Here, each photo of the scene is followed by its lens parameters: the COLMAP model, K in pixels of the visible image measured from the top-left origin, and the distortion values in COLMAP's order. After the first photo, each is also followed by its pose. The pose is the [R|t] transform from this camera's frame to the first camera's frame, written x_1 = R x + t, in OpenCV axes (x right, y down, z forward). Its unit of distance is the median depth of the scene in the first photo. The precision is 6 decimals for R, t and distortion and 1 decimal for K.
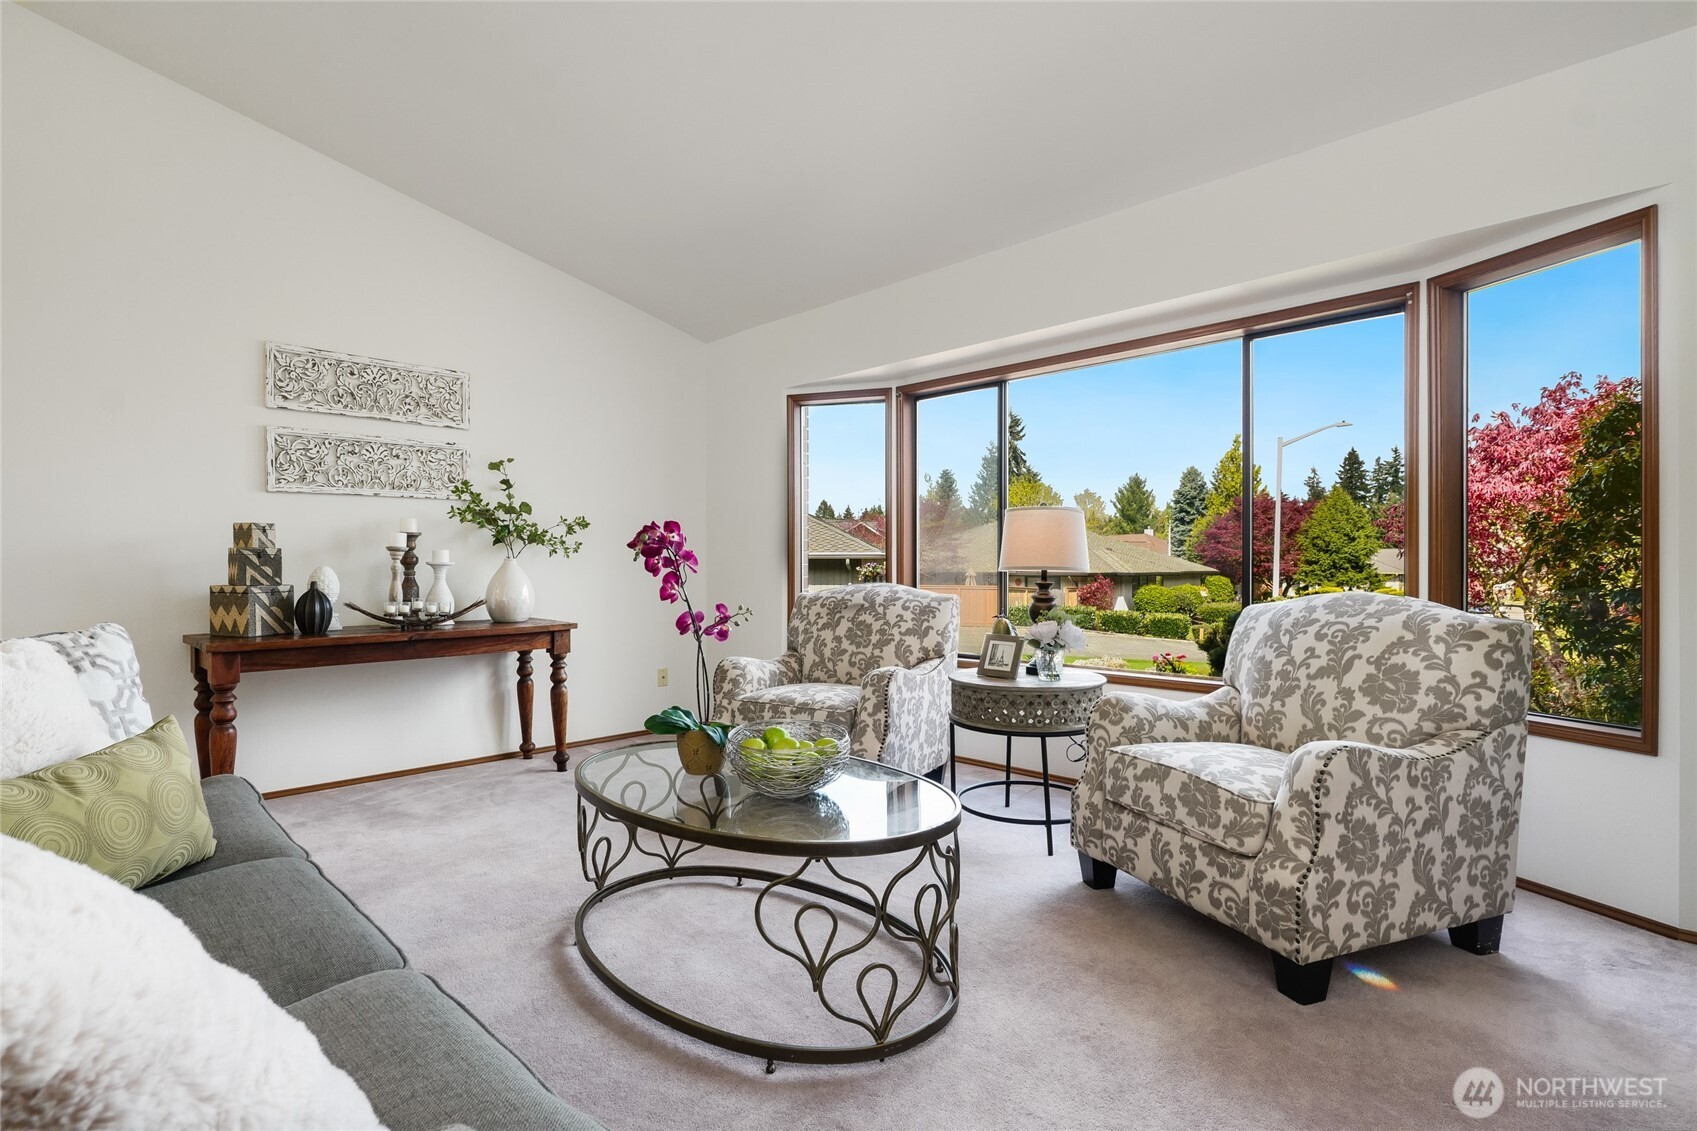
lens RADIAL K [[814.4, 0, 834.9], [0, 814.4, 569.8], [0, 0, 1]] dist [0.001549, 0.000063]
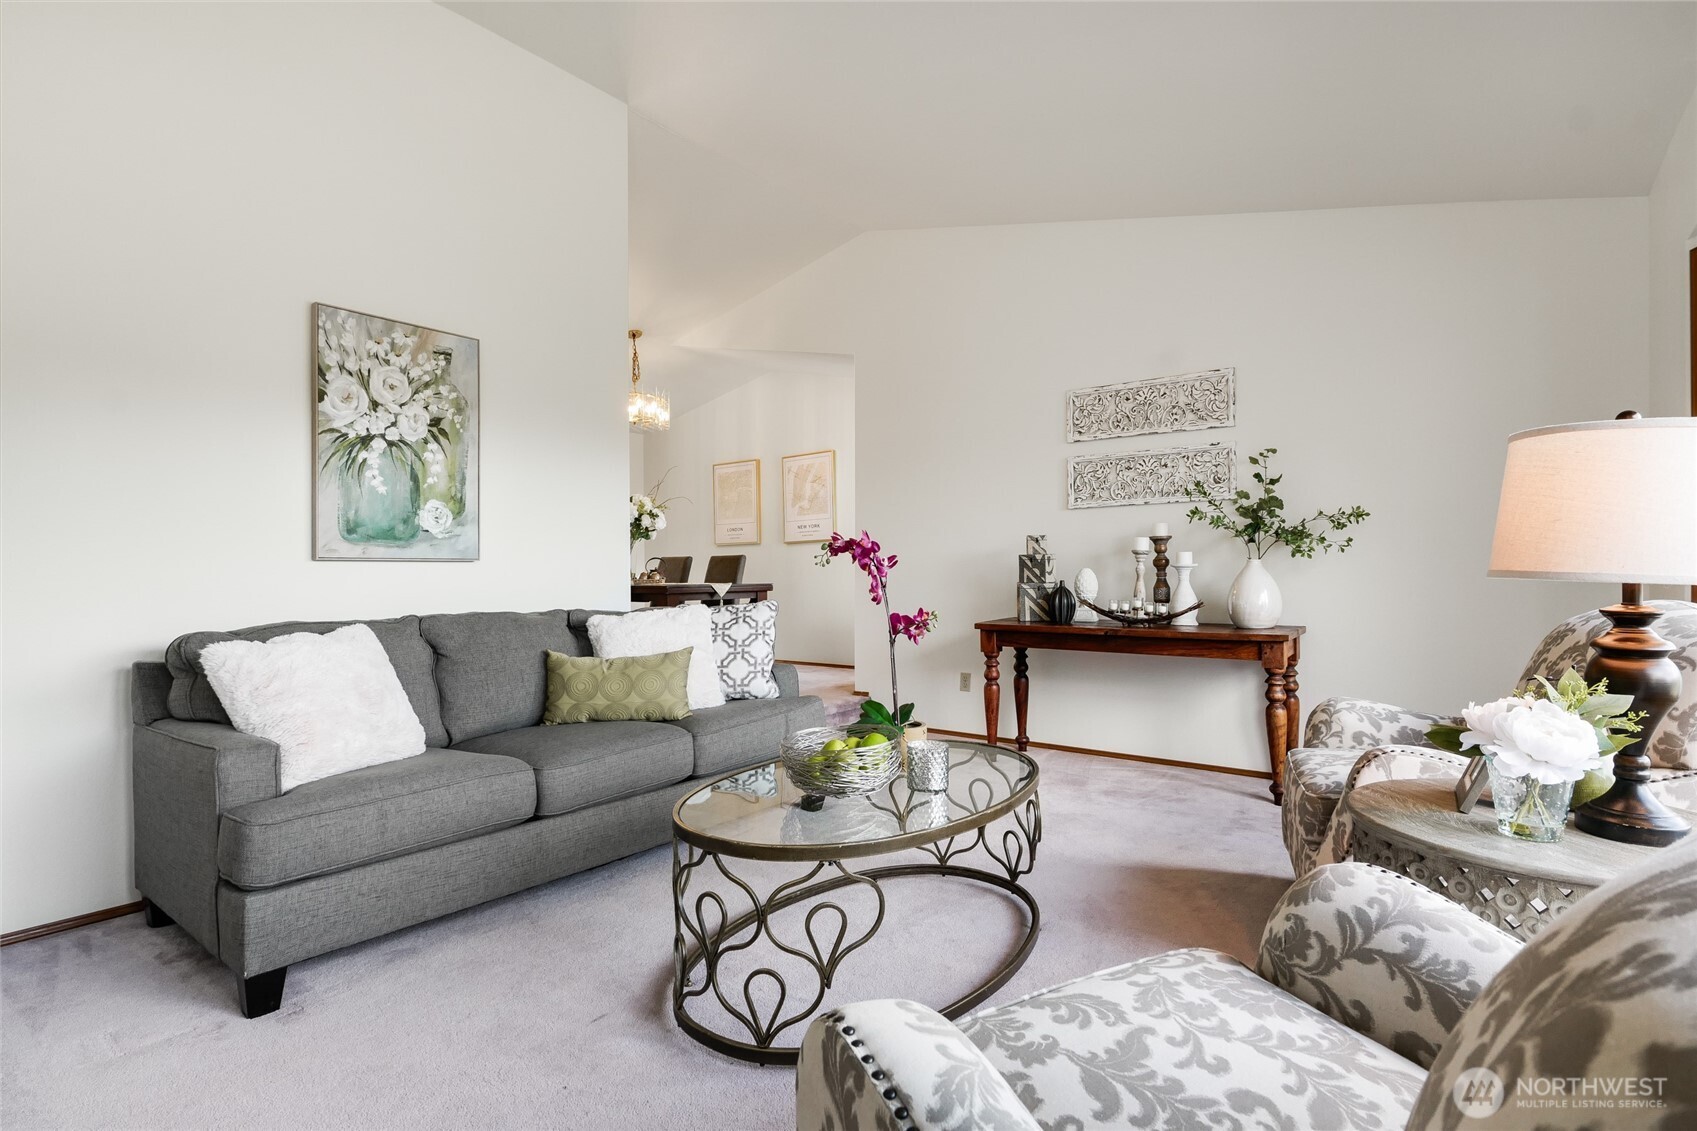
lens RADIAL K [[814.4, 0, 835.6], [0, 814.4, 565.2], [0, 0, 1]] dist [0.001549, 0.000063]
pose [[0.144867, -0.001776, -0.989450, 0.487383], [-0.000647, 0.999998, -0.001890, -0.005864], [0.989451, 0.000914, 0.144866, 0.439828]]
